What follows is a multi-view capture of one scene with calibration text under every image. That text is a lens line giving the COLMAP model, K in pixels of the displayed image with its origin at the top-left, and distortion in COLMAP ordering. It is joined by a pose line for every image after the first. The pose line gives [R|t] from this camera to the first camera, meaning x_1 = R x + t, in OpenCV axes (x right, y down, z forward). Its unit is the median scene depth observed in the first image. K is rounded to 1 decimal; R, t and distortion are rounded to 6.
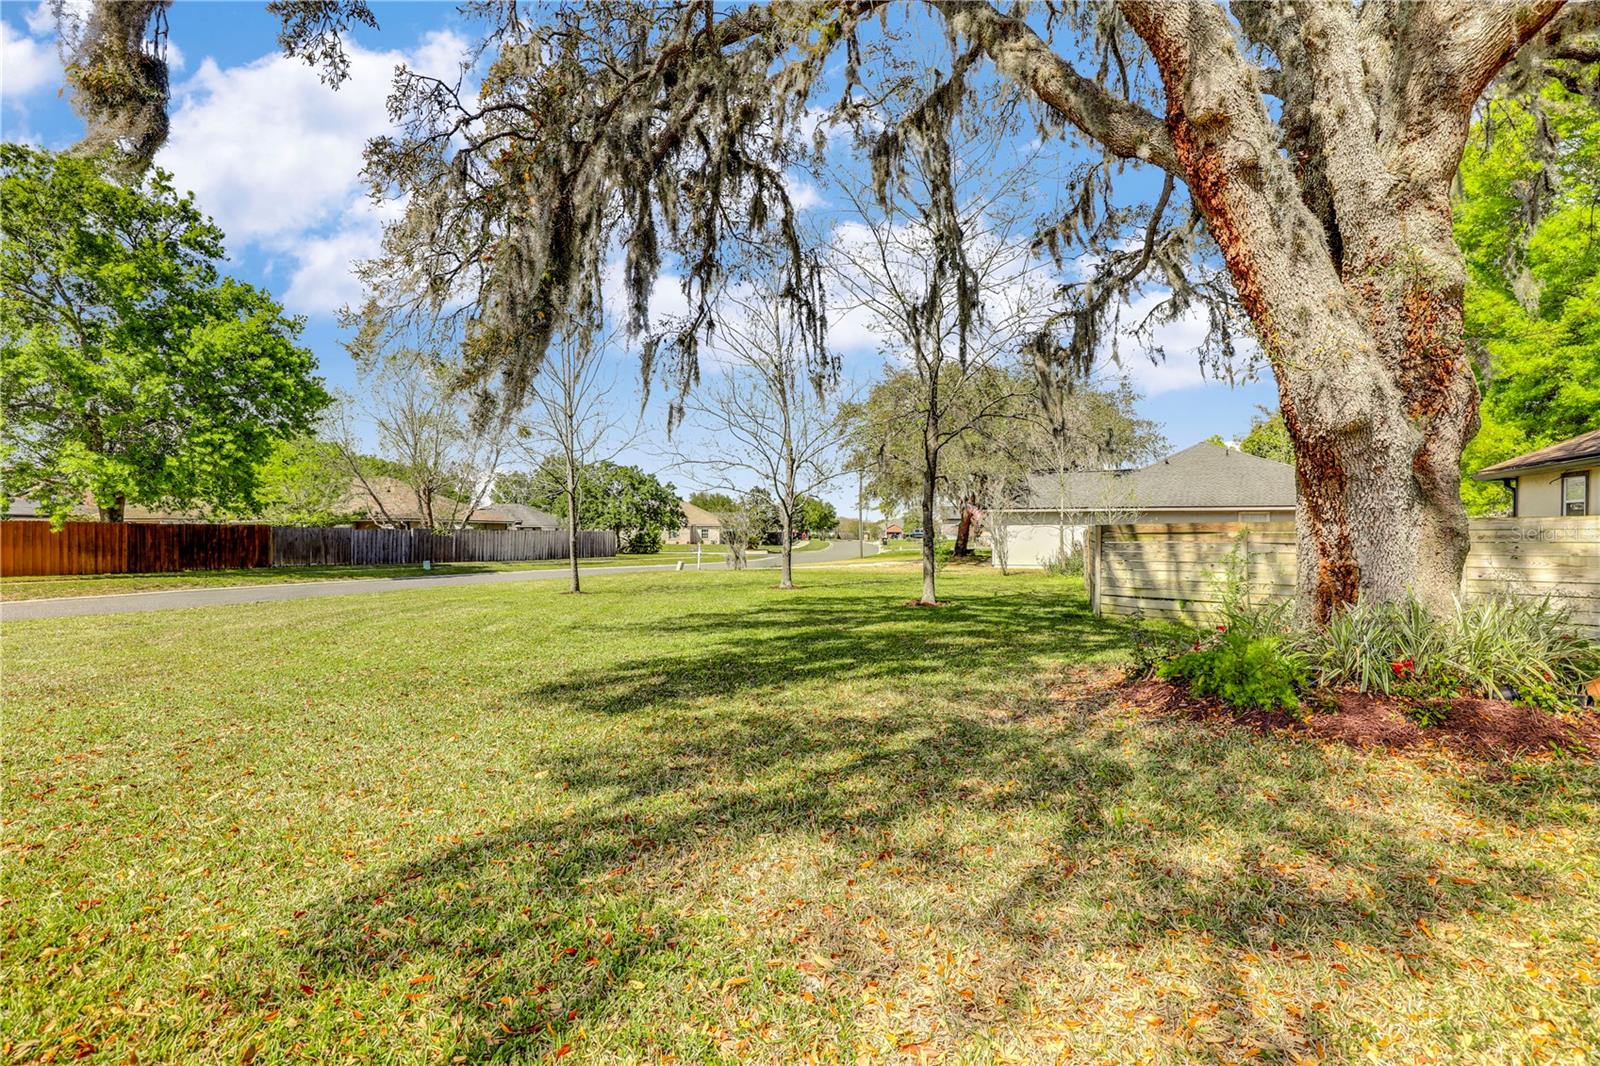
lens RADIAL K [[748.8, 0, 795.5], [0, 748.8, 532.5], [0, 0, 1]] dist [-0.015908, 0.001484]
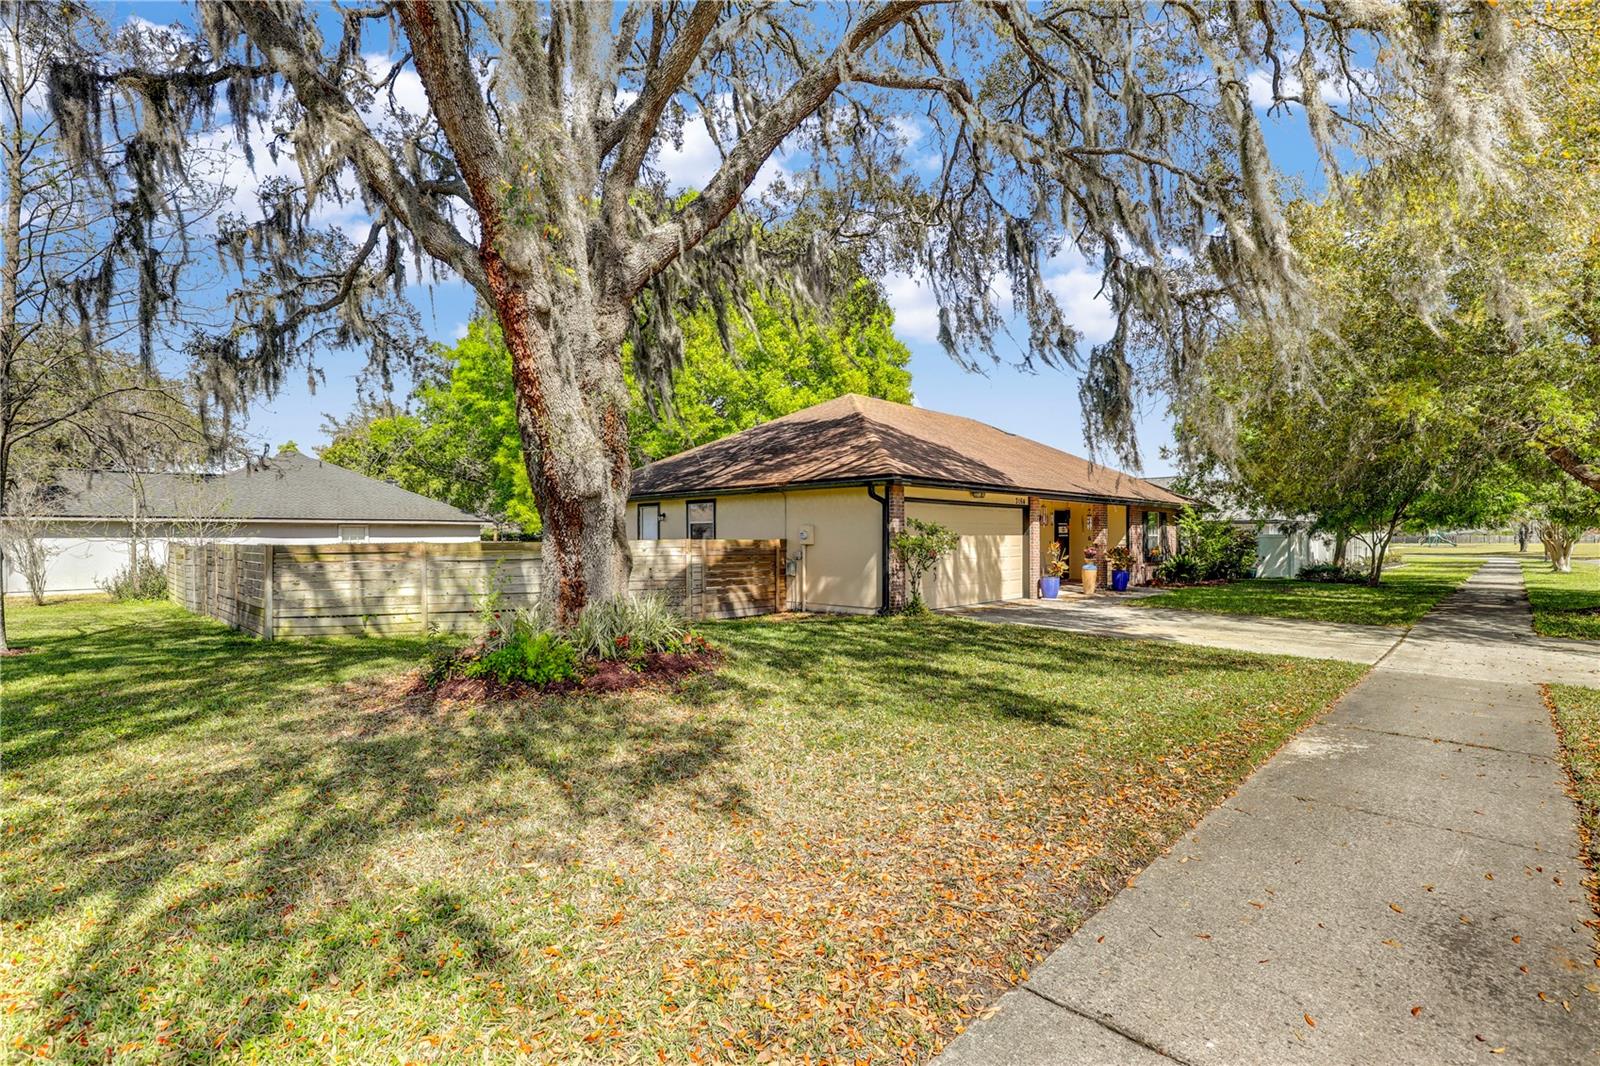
lens RADIAL K [[748.8, 0, 812.2], [0, 748.8, 534.6], [0, 0, 1]] dist [-0.015908, 0.001484]
pose [[0.404740, -0.000889, 0.914431, -0.477336], [0.005560, 0.999983, -0.001489, -0.046959], [-0.914415, 0.005687, 0.404738, -0.070472]]
